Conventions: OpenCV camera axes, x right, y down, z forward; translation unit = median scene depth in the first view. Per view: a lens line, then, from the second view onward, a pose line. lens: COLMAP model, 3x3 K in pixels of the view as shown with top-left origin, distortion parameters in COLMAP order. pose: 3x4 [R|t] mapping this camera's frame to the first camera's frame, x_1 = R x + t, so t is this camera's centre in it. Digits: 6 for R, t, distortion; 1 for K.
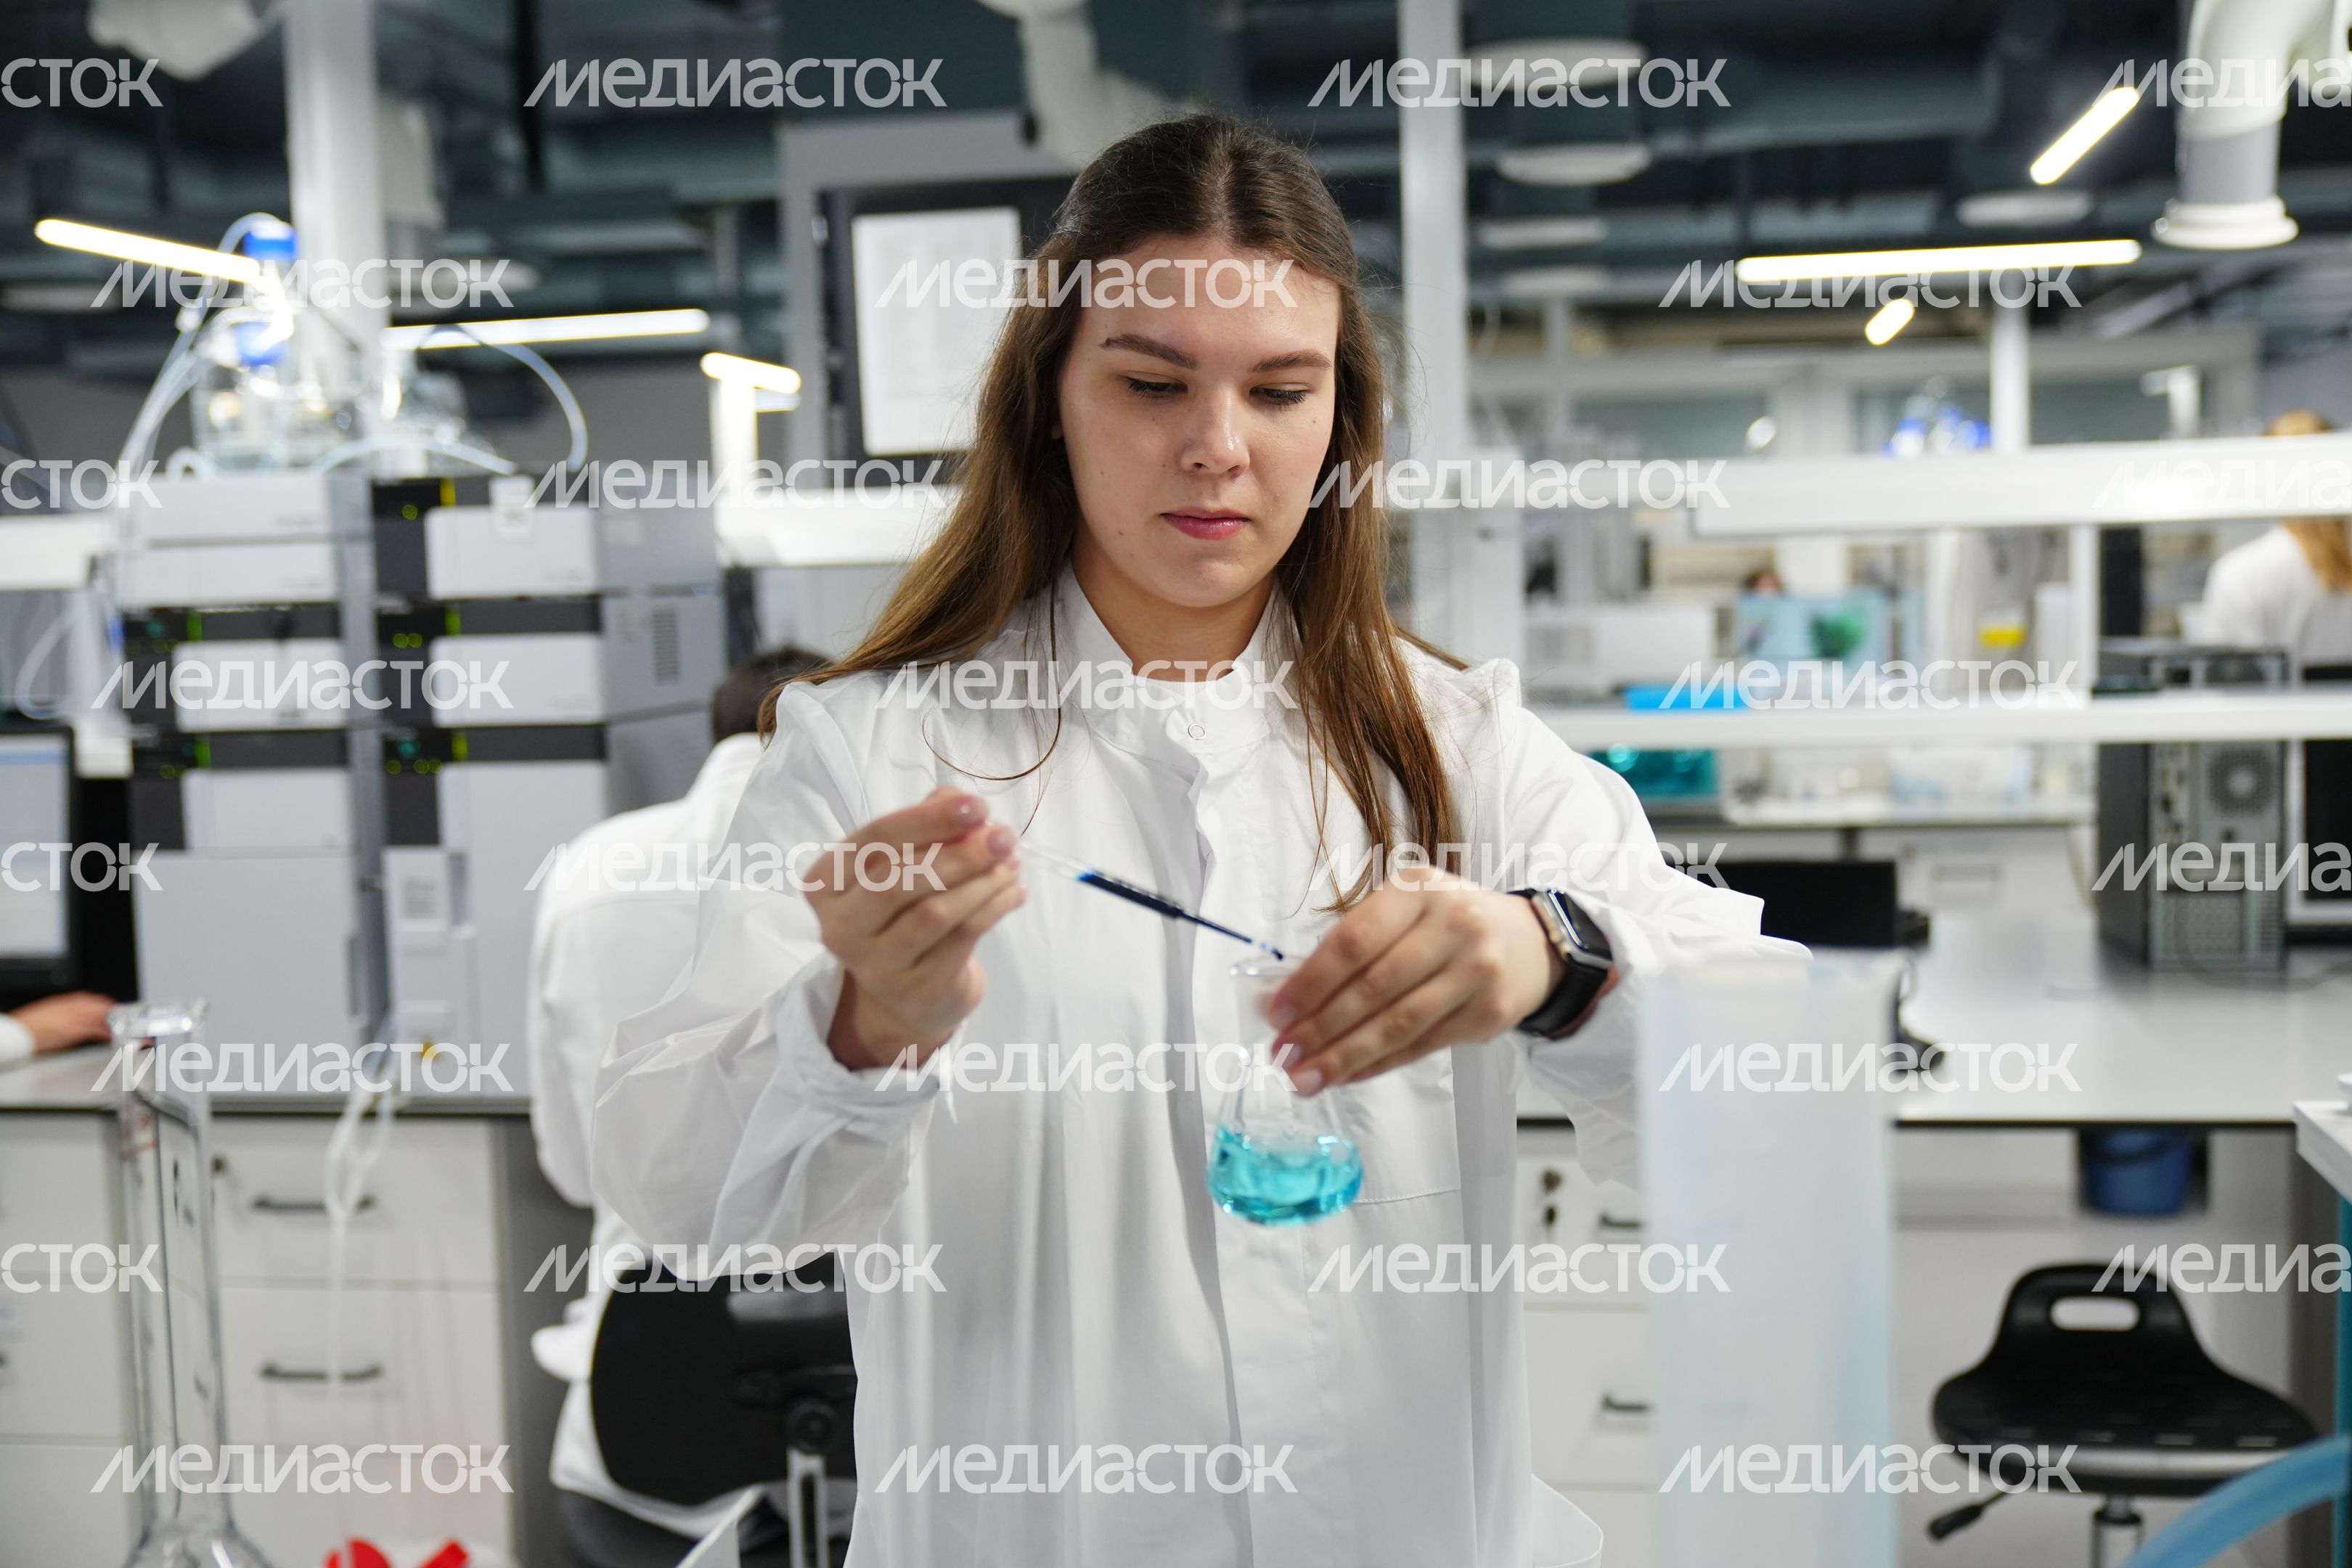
lens RADIAL K [[2617.6, 0, 1175.0], [0, 2617.6, 781.3], [0, 0, 1]] dist [0.001016, 0.000699]
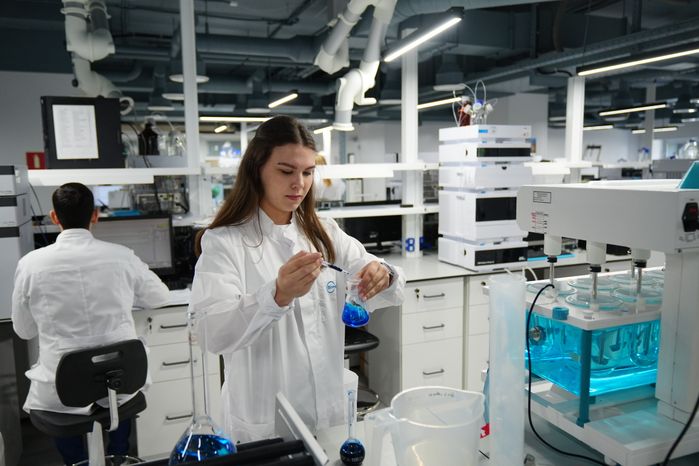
lens RADIAL K [[541.5, 0, 347.1], [0, 541.5, 232.0], [0, 0, 1]] dist [0.000104, 0.000596]
pose [[0.845516, -0.045167, 0.532036, -0.192097], [0.030212, 0.998866, 0.036785, -0.025108], [-0.533095, -0.015028, 0.845922, 0.000280]]
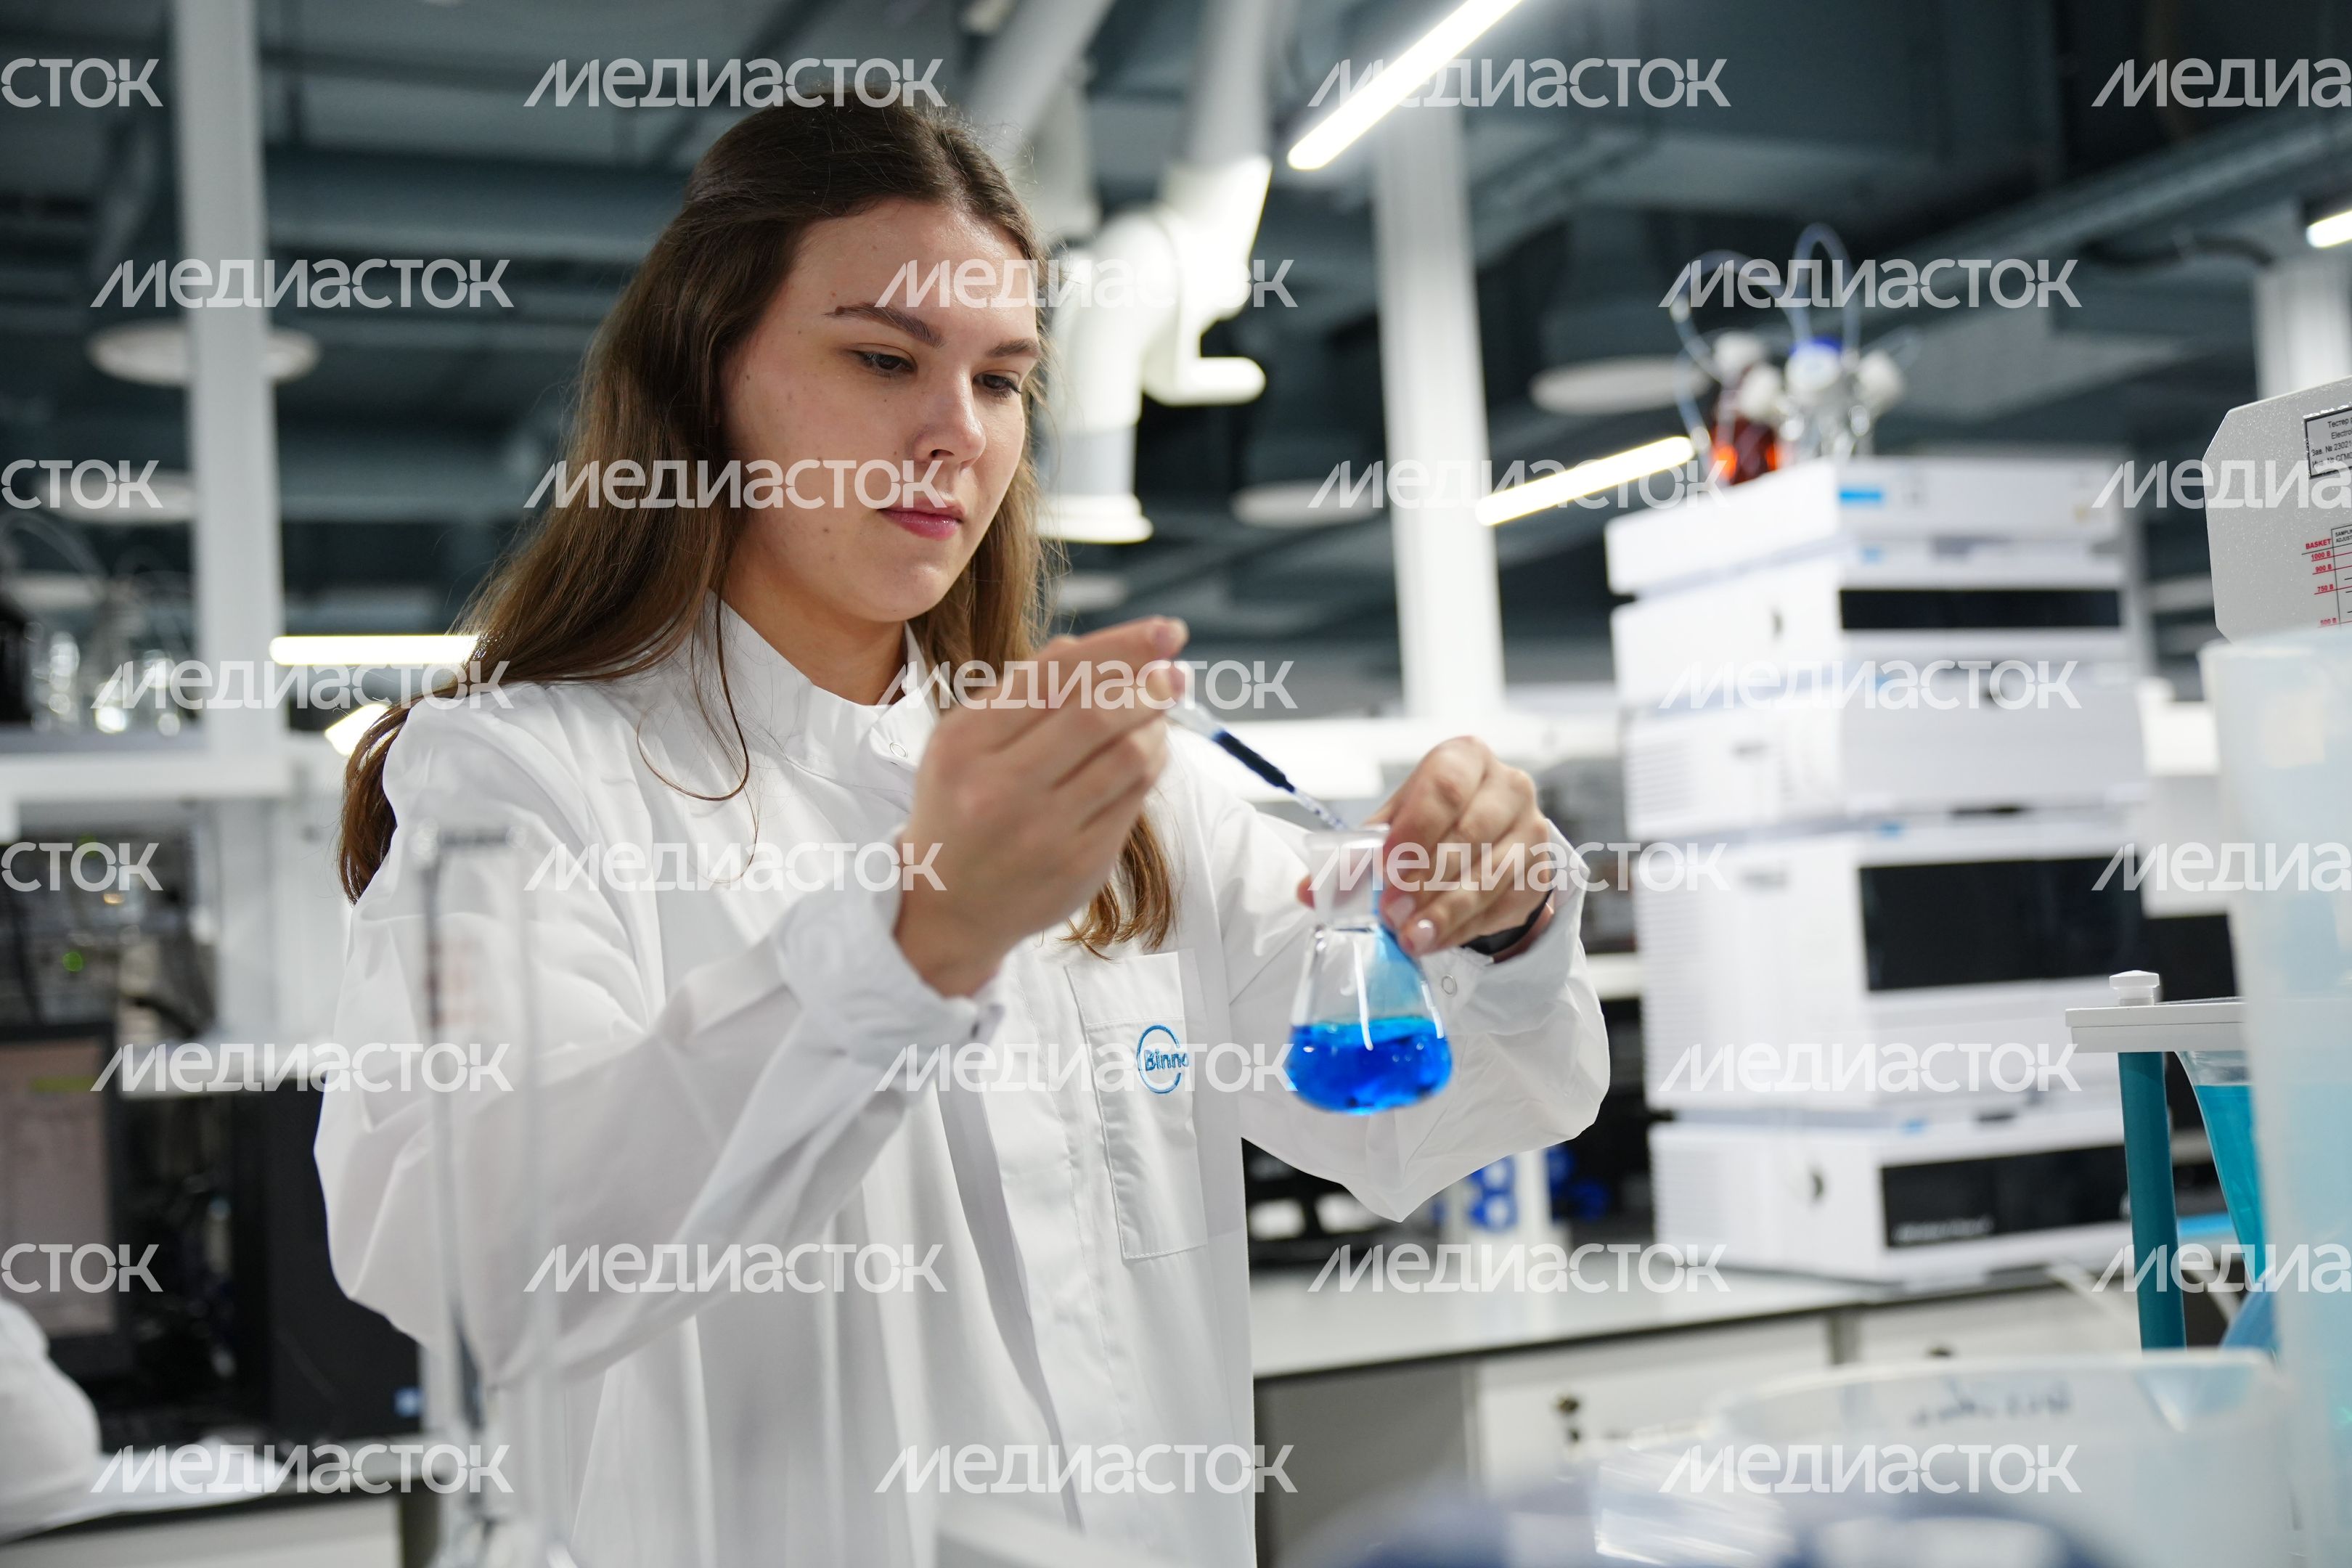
lens RADIAL K [[3011.1, 0, 1179.6], [0, 3011.1, 826.3], [0, 0, 1]] dist [-0.001734, -0.038627]
pose [[0.818930, 0.015136, 0.573694, -0.202898], [0.082187, 0.986255, -0.143341, 0.064791], [-0.567978, 0.164536, 0.806430, 0.046825]]
